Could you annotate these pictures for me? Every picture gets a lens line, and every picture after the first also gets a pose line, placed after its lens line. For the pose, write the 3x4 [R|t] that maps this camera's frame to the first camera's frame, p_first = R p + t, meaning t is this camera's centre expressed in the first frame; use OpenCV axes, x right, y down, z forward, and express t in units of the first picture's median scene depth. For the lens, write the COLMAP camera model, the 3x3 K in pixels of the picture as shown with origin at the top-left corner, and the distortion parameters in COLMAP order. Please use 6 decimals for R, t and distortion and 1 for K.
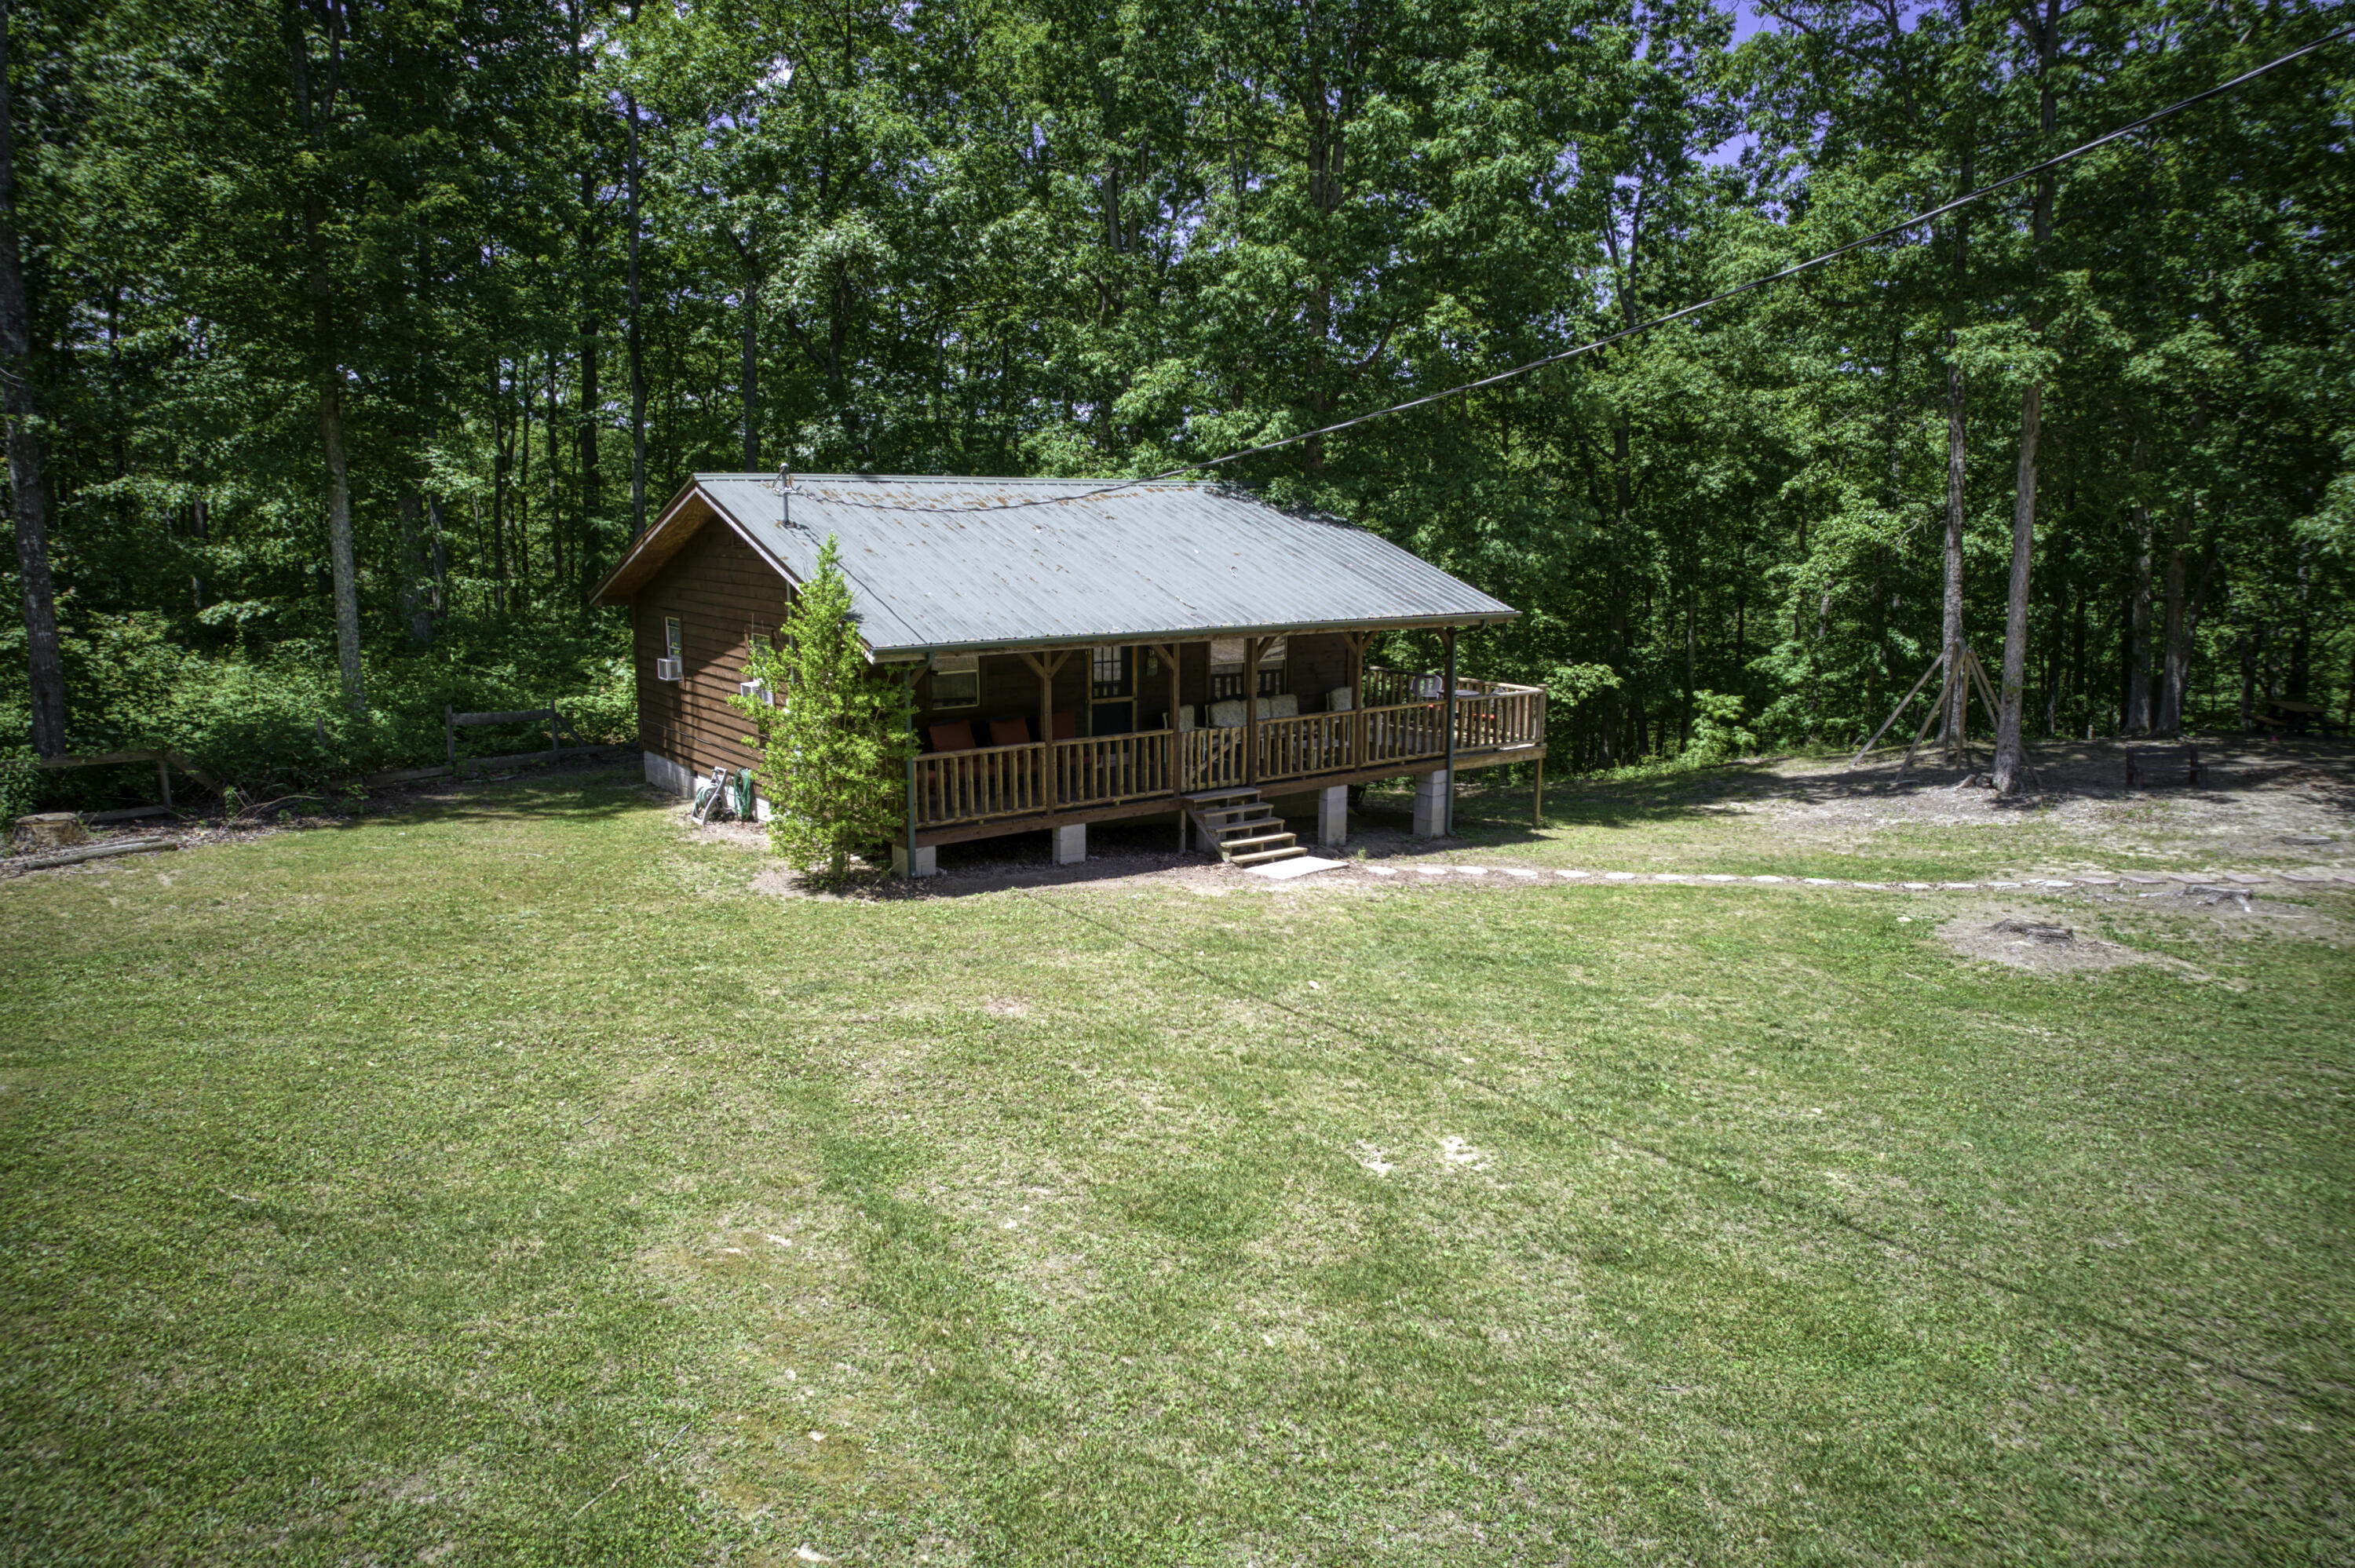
lens RADIAL K [[1500.4, 0, 1177.5], [0, 1500.4, 784.0], [0, 0, 1]] dist [-0.000307, -0.000081]
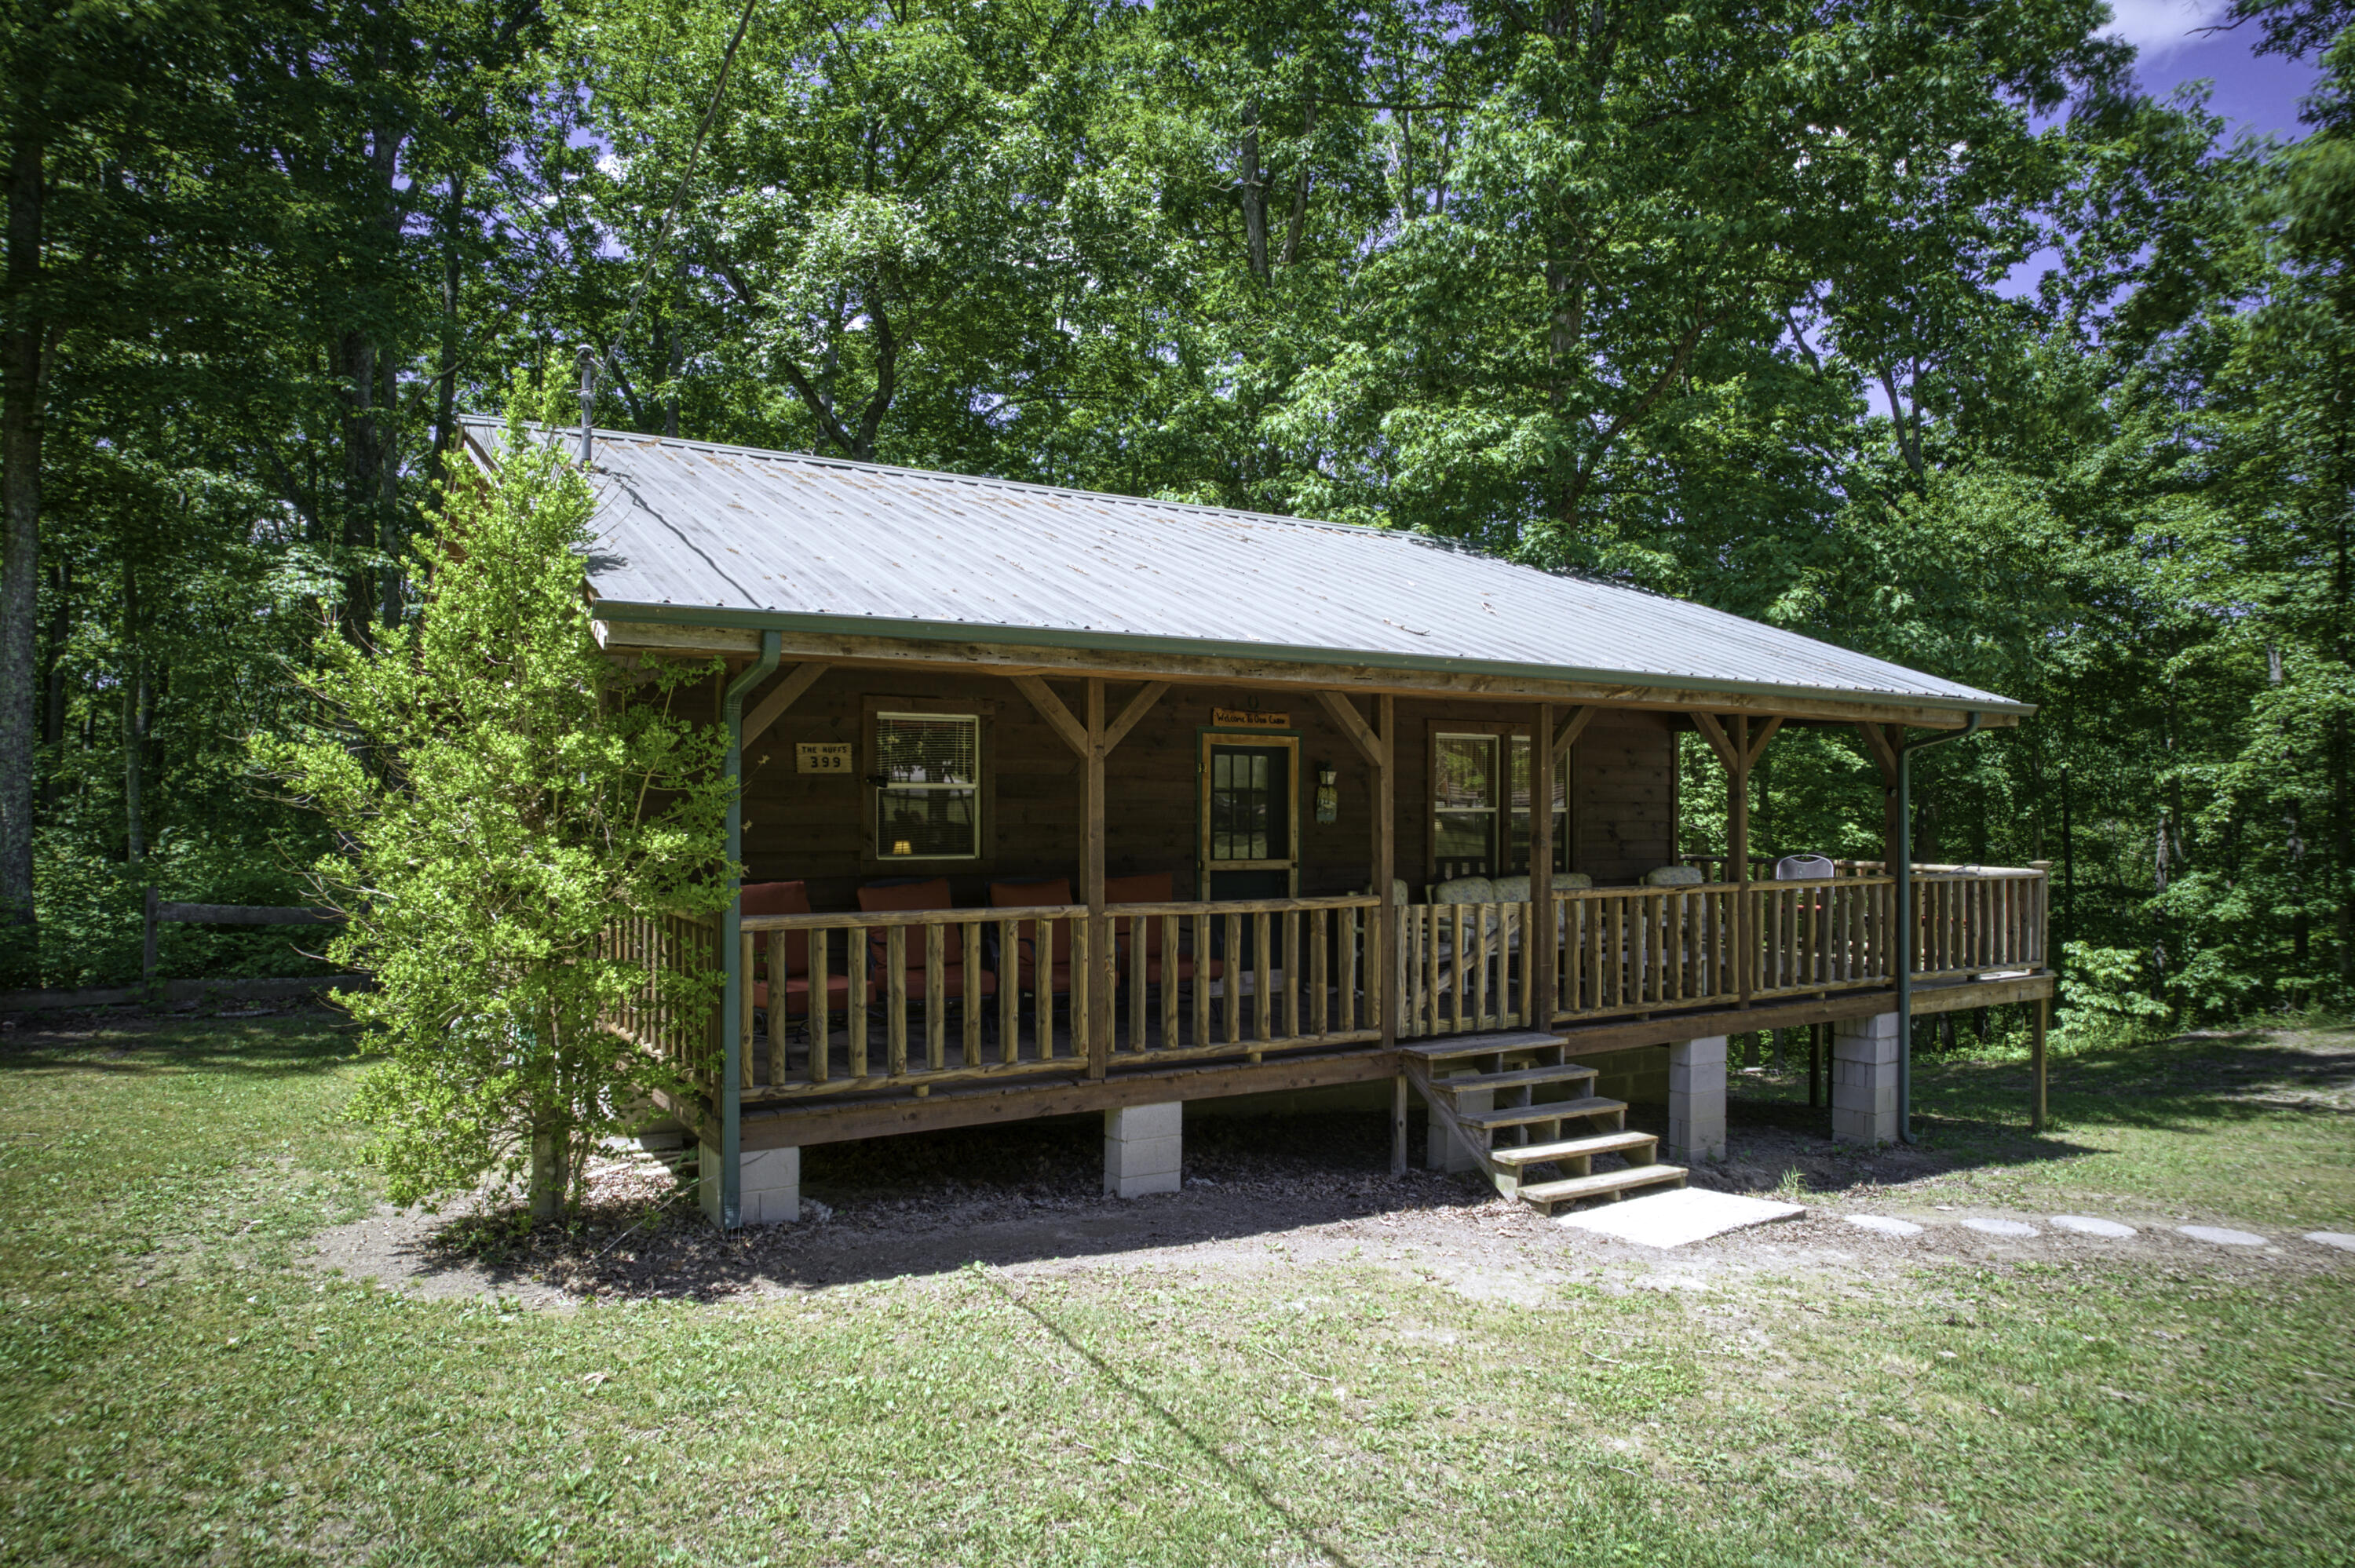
lens RADIAL K [[1584.0, 0, 1177.5], [0, 1584.0, 784.0], [0, 0, 1]] dist [-0.046320, 0.003234]
pose [[0.995615, -0.001316, -0.093540, -0.018580], [-0.016054, 0.982664, -0.184697, 0.019244], [0.092162, 0.185388, 0.978334, 0.505125]]
